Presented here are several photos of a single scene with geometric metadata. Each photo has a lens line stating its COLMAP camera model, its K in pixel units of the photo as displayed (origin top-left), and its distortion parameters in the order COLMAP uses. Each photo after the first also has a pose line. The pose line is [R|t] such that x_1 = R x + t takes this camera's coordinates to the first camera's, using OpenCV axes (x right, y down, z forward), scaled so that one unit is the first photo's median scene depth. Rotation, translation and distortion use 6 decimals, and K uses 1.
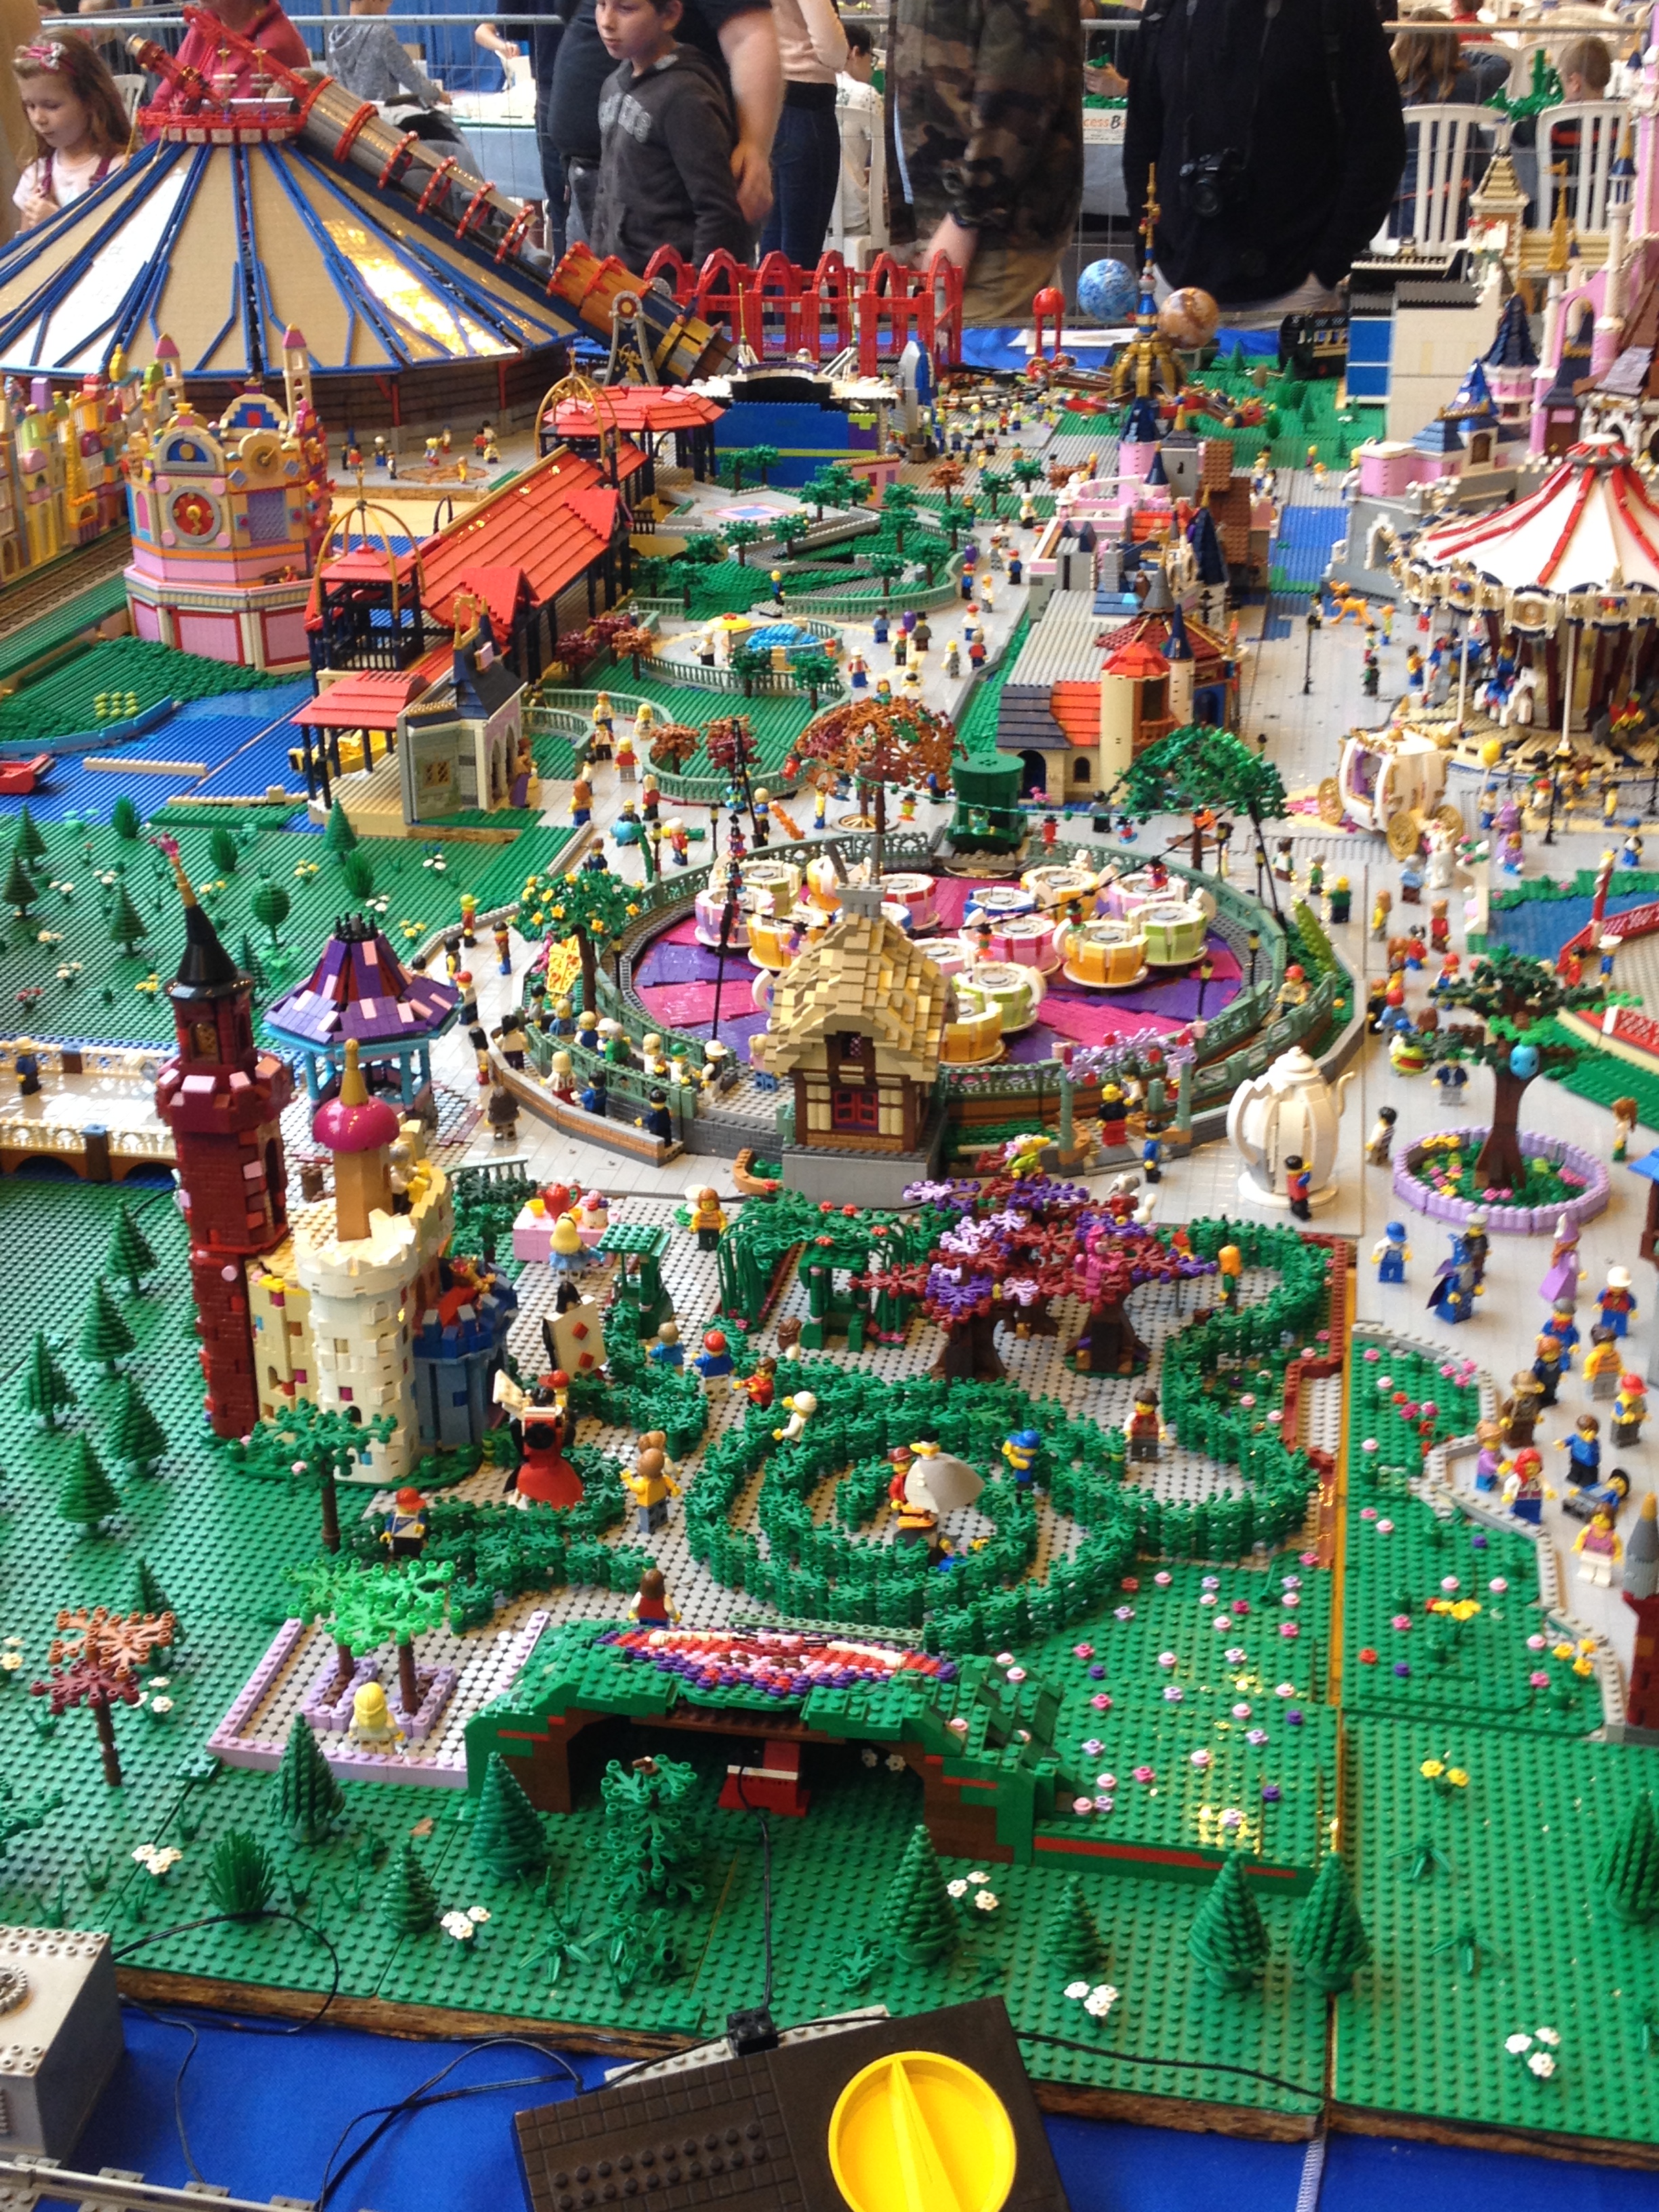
lens RADIAL K [[2842.4, 0, 829.5], [0, 2842.4, 1106.0], [0, 0, 1]] dist [0.131233, -0.294025]
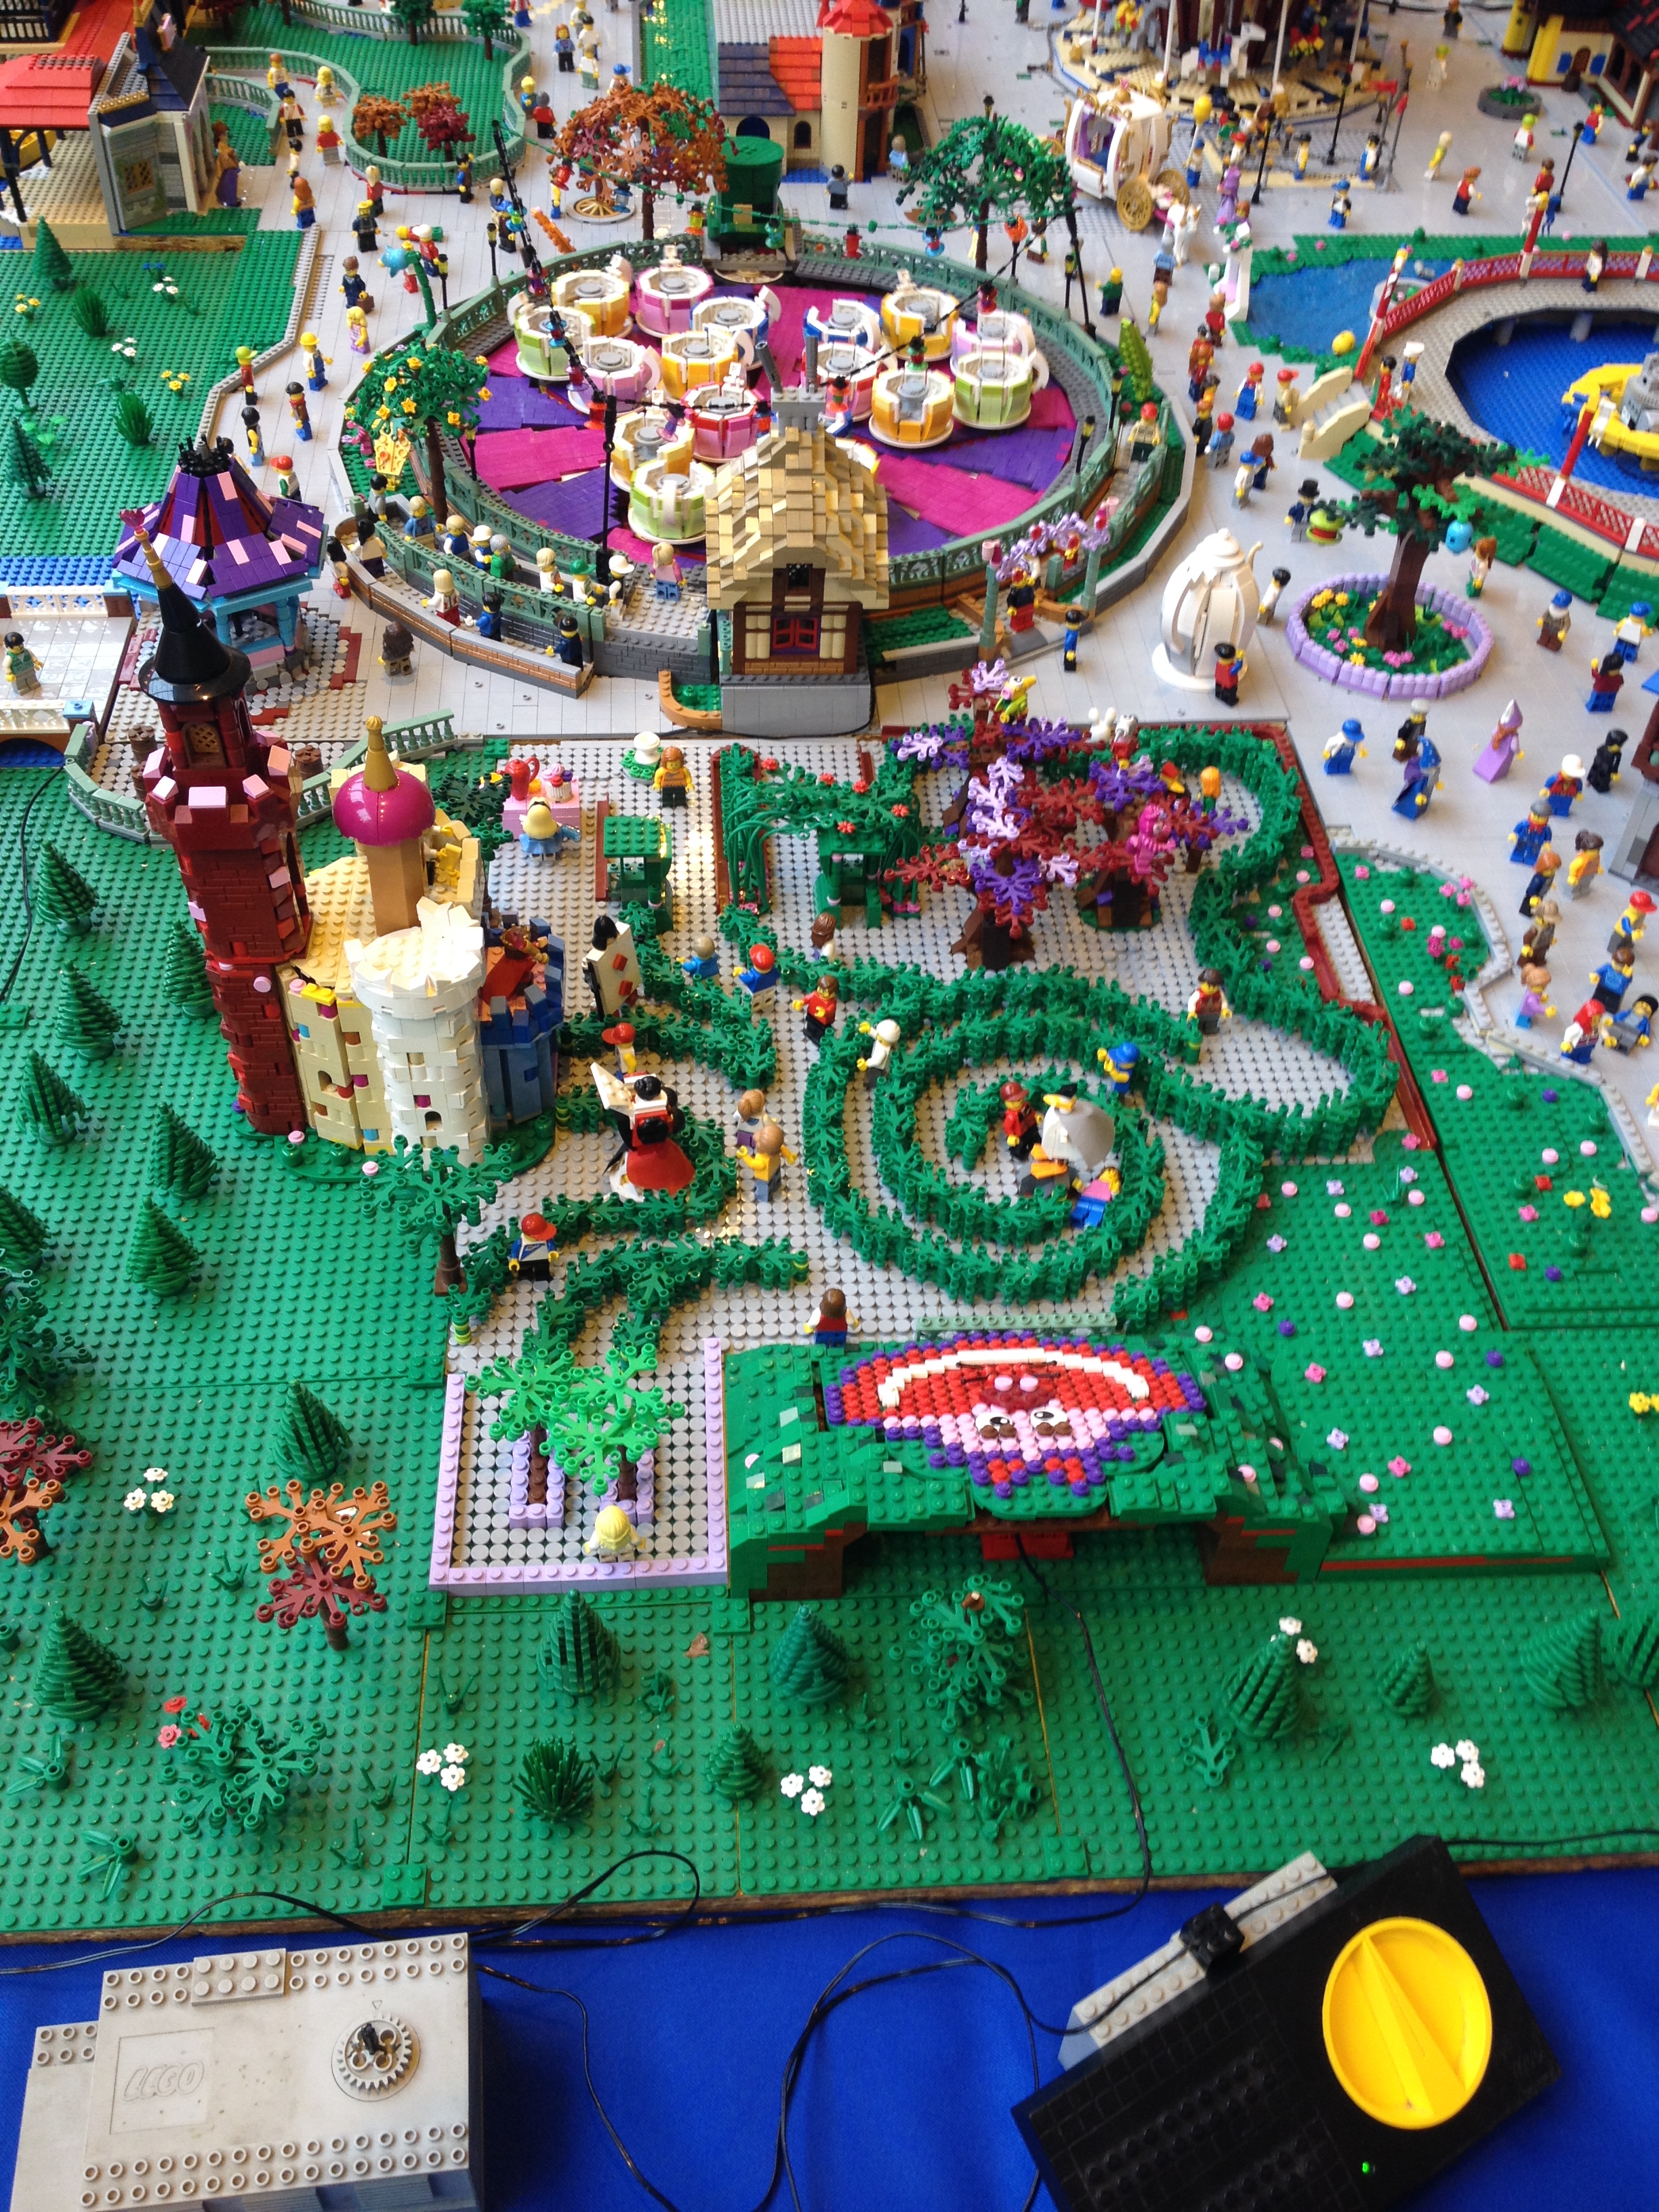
lens RADIAL K [[2075.2, 0, 829.5], [0, 2075.2, 1106.0], [0, 0, 1]] dist [0.117209, -0.242211]
pose [[0.966257, -0.145401, 0.212619, -0.147793], [0.054160, 0.921675, 0.384163, -0.118385], [-0.251823, -0.359685, 0.898450, 0.288823]]
